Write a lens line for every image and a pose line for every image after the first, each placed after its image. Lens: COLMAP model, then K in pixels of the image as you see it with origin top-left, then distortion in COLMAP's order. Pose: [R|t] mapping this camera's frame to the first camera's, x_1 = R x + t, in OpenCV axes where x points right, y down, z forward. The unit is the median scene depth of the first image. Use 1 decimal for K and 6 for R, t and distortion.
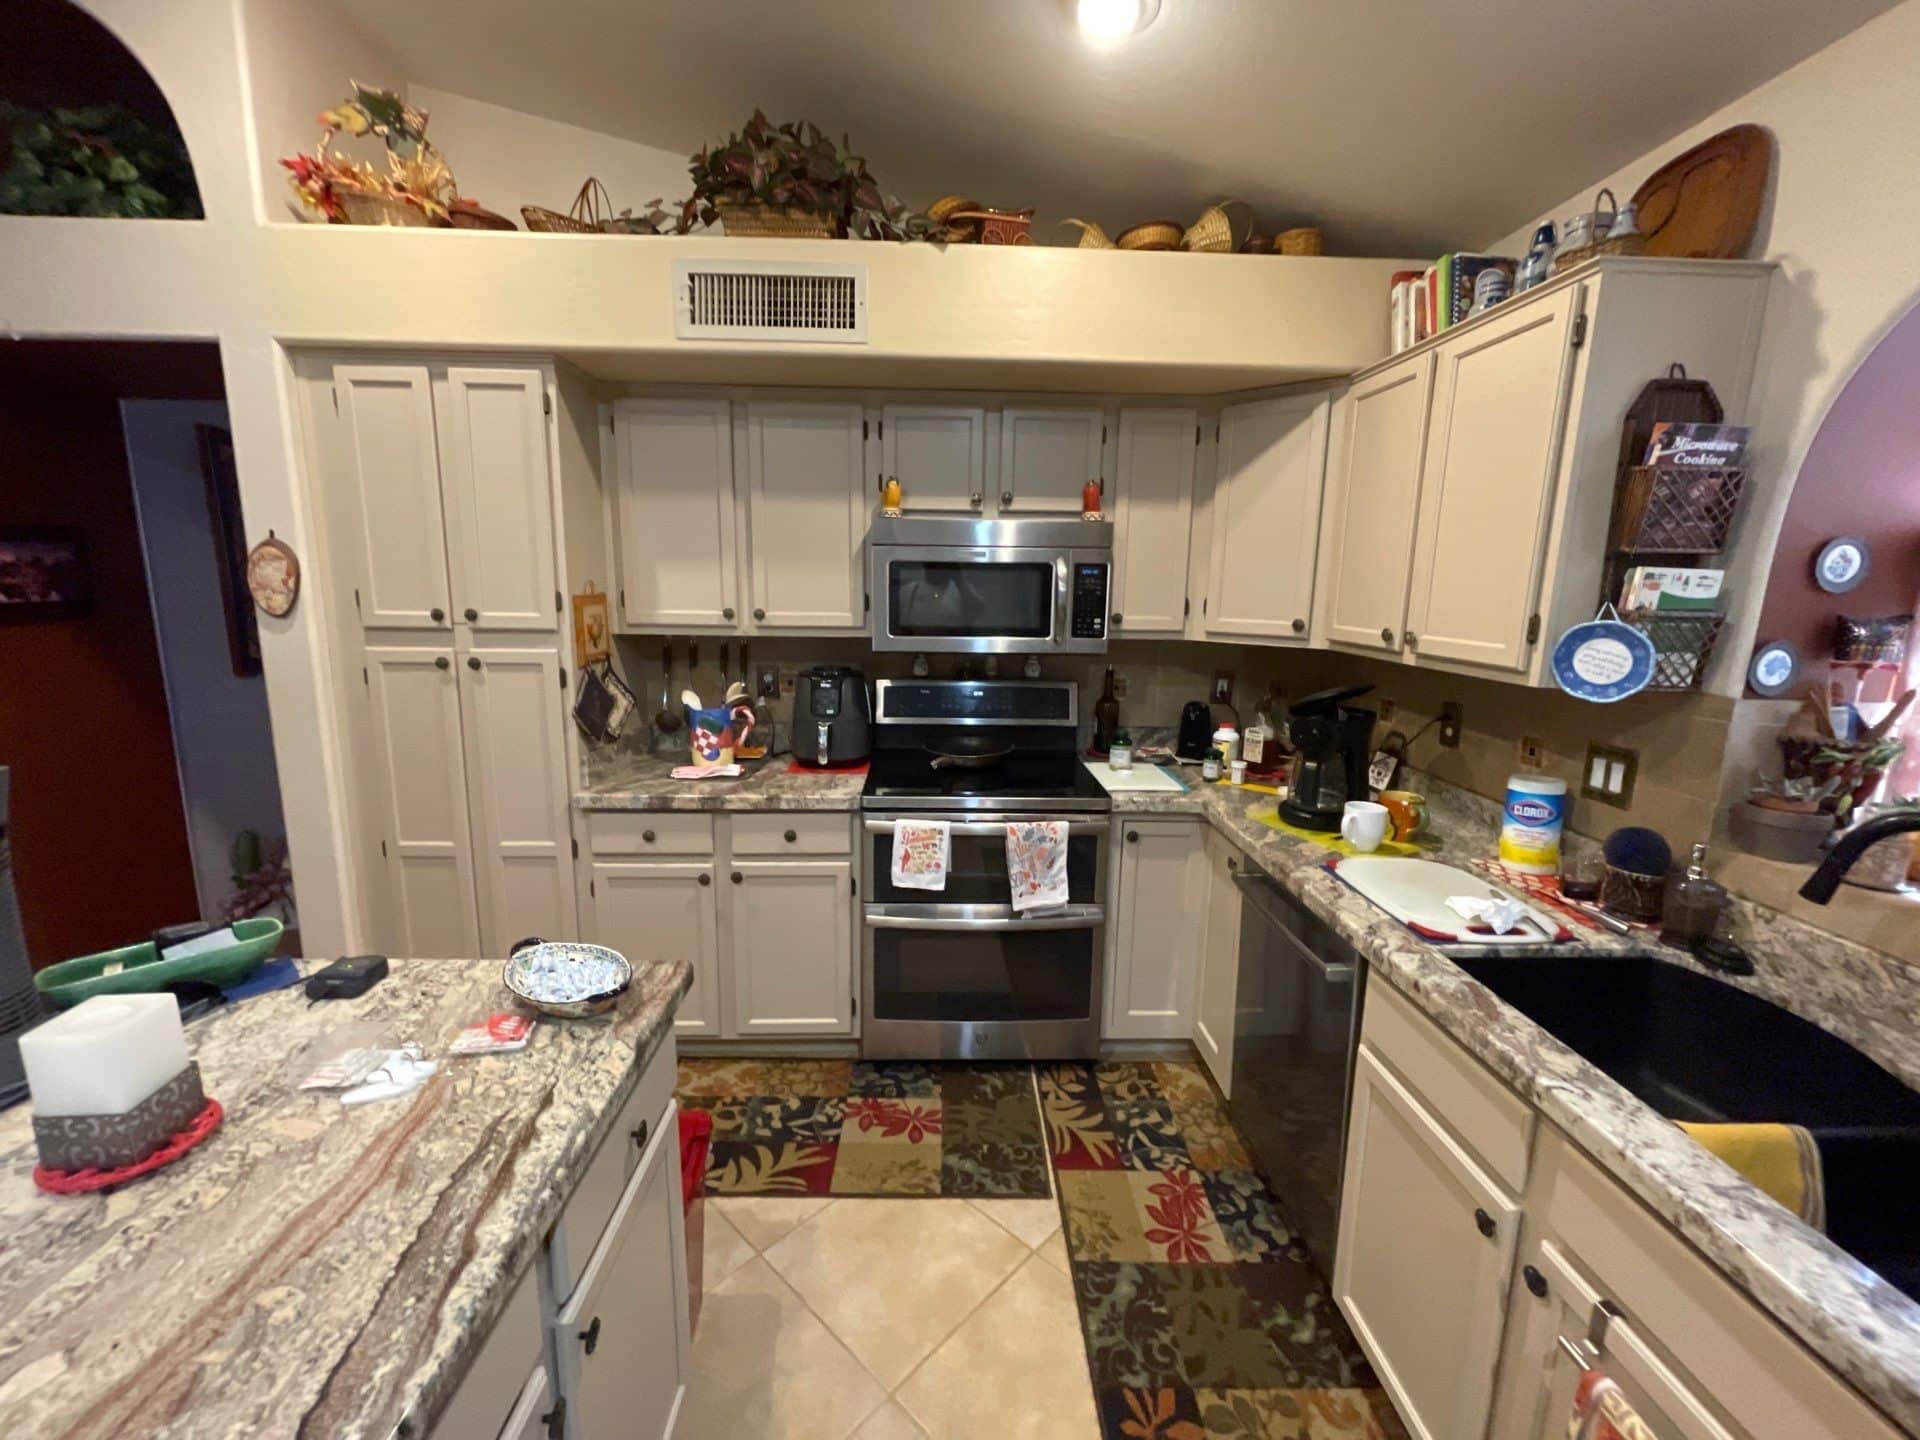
lens RADIAL K [[769.3, 0, 955.7], [0, 769.3, 712.7], [0, 0, 1]] dist [-0.005511, -0.000944]
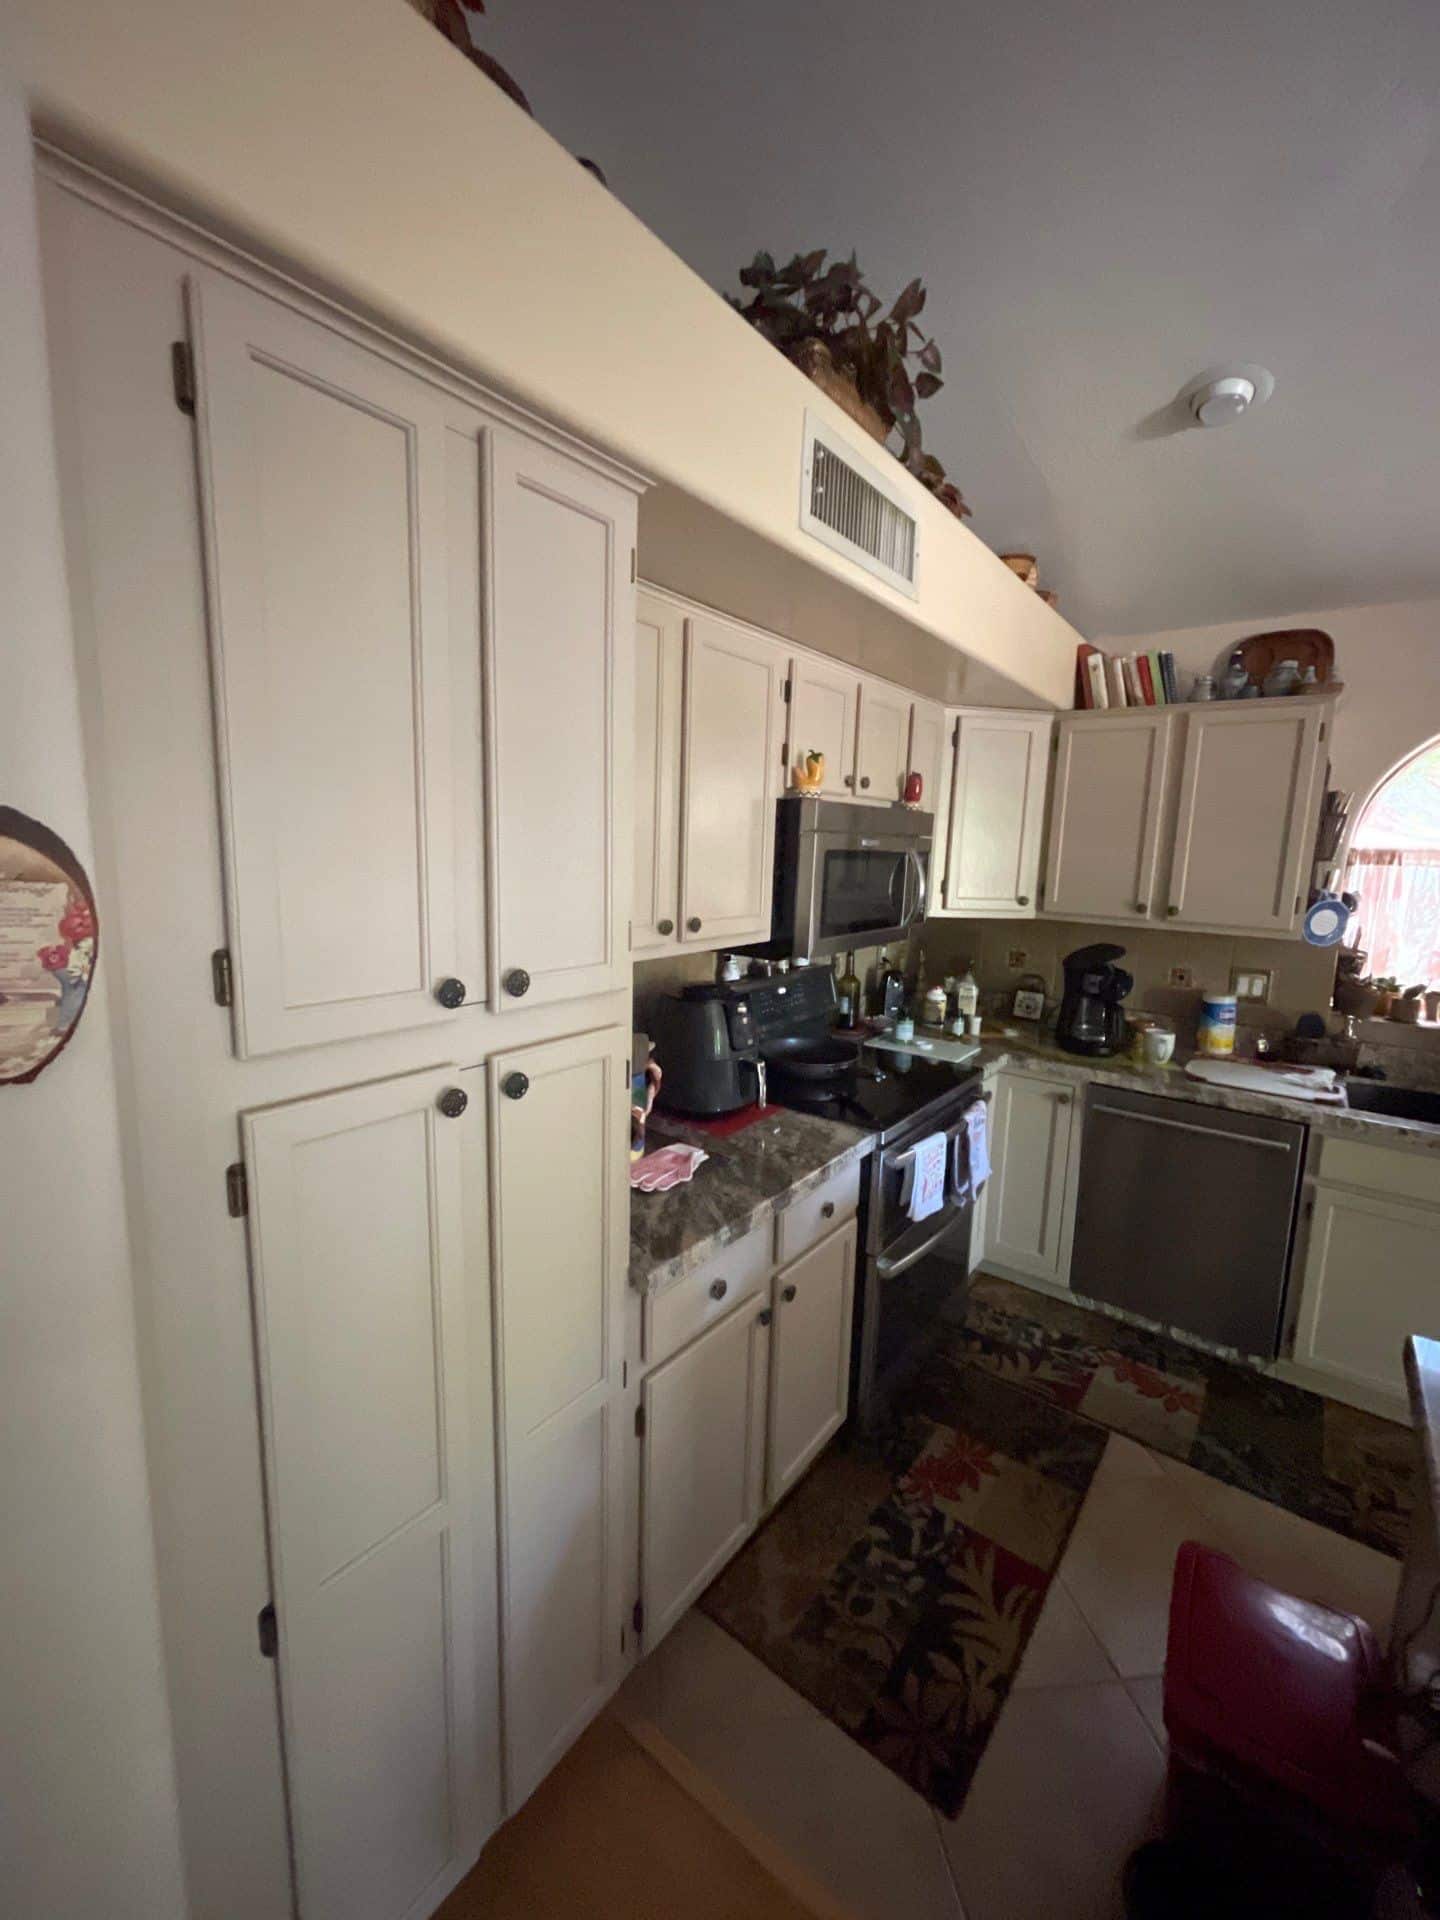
lens RADIAL K [[769.3, 0, 720.0], [0, 769.3, 960.0], [0, 0, 1]] dist [-0.005511, -0.000944]
pose [[0.642113, -0.113662, 0.758137, -1.112312], [0.110474, 0.992344, 0.055208, -0.189307], [-0.758608, 0.048305, 0.649754, 0.752430]]
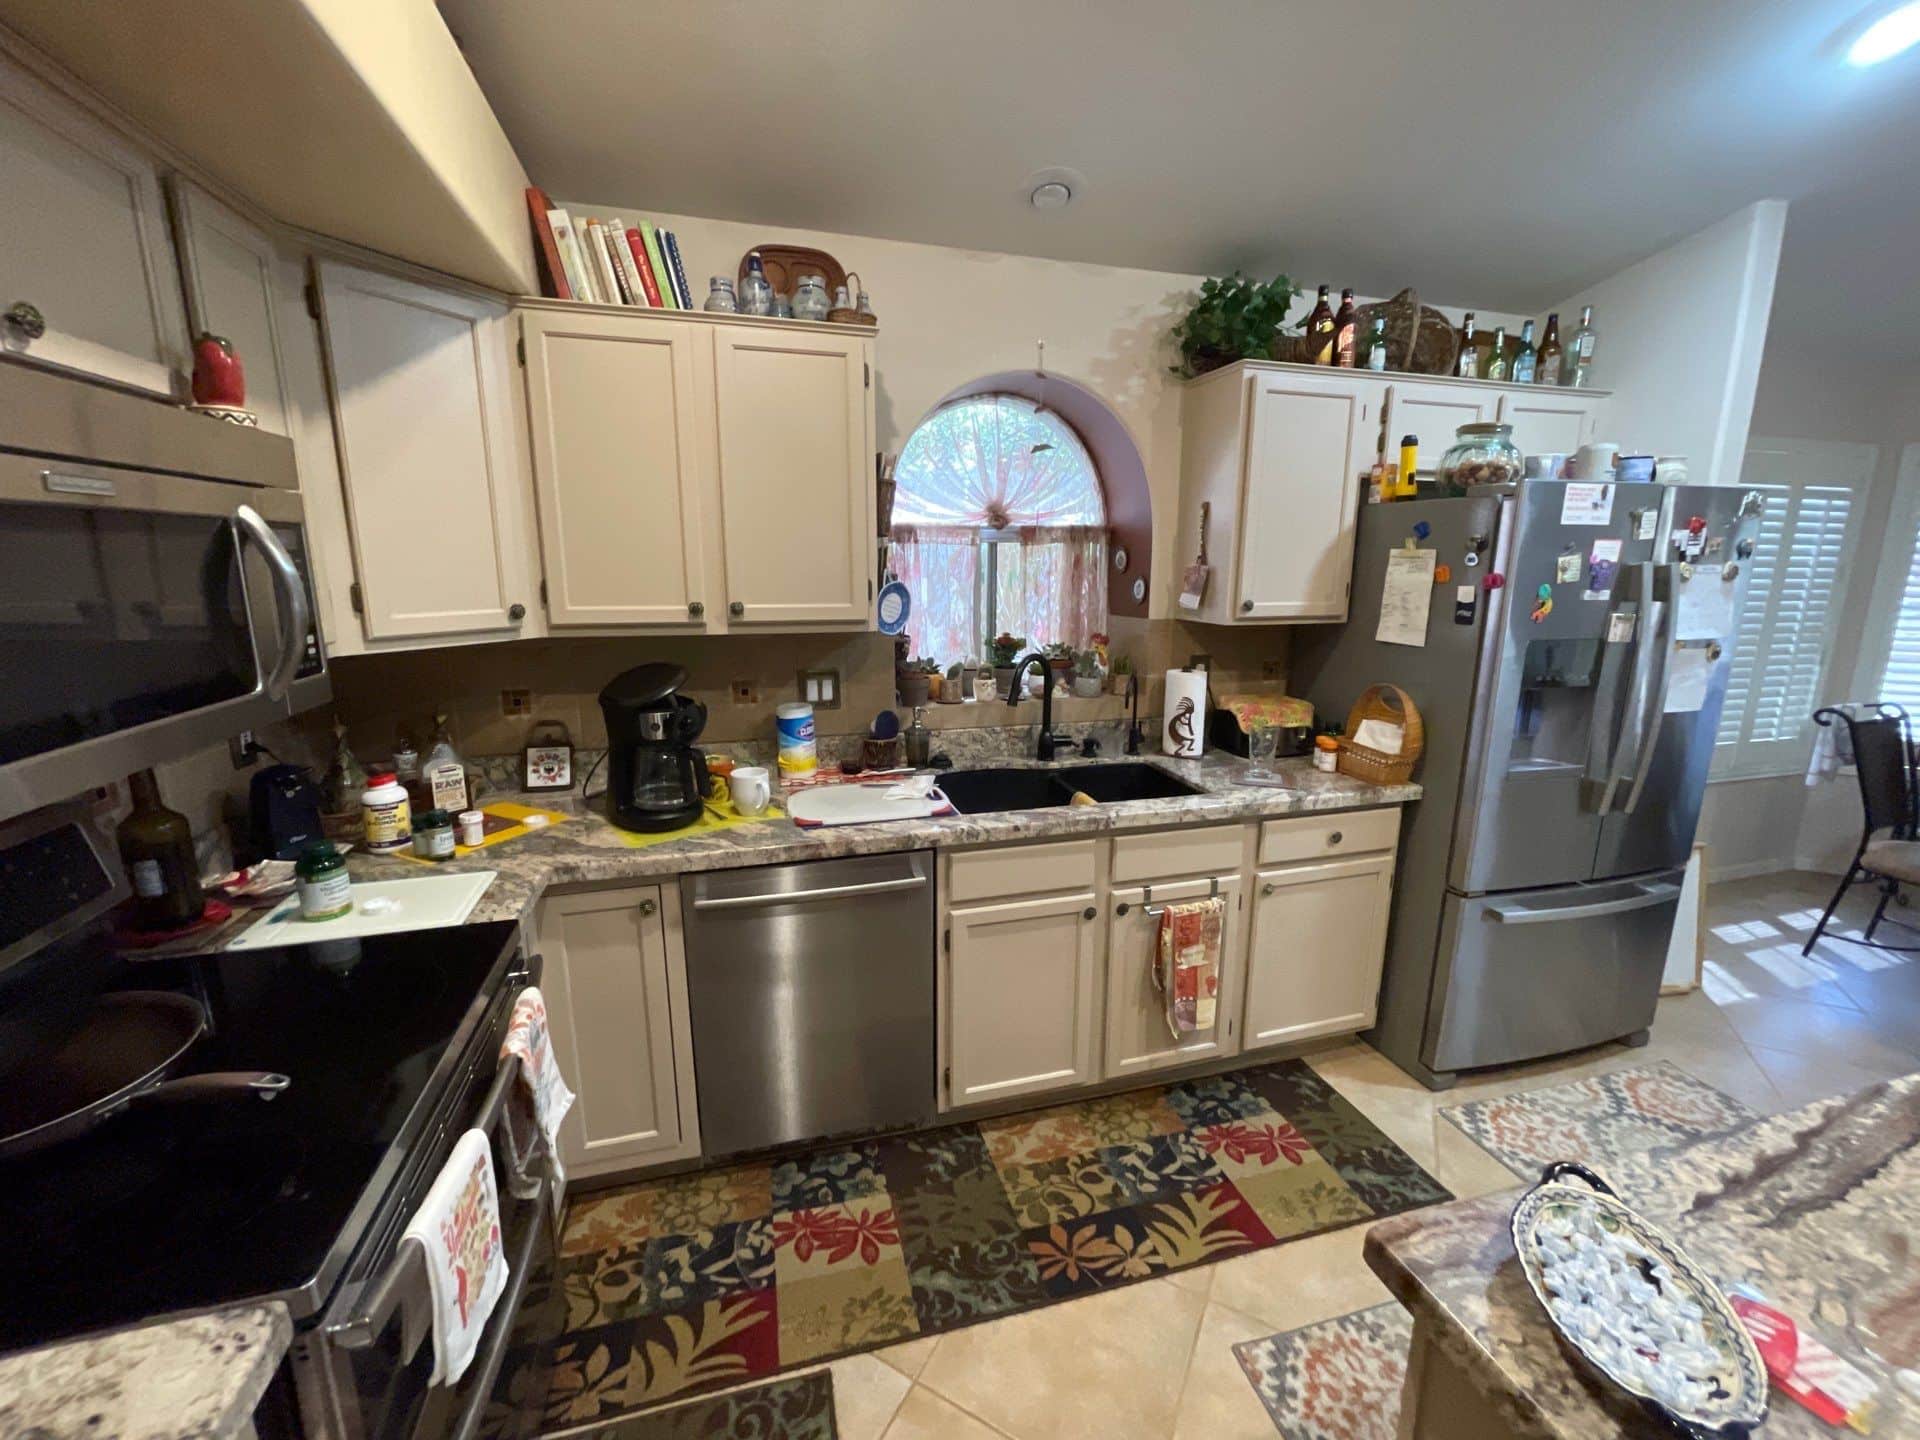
lens RADIAL K [[769.3, 0, 955.7], [0, 769.3, 712.7], [0, 0, 1]] dist [-0.005511, -0.000944]
pose [[-0.238267, -0.209563, 0.948321, -0.550803], [0.155038, 0.955713, 0.250150, -0.188177], [-0.958745, 0.206628, -0.195225, 0.994701]]
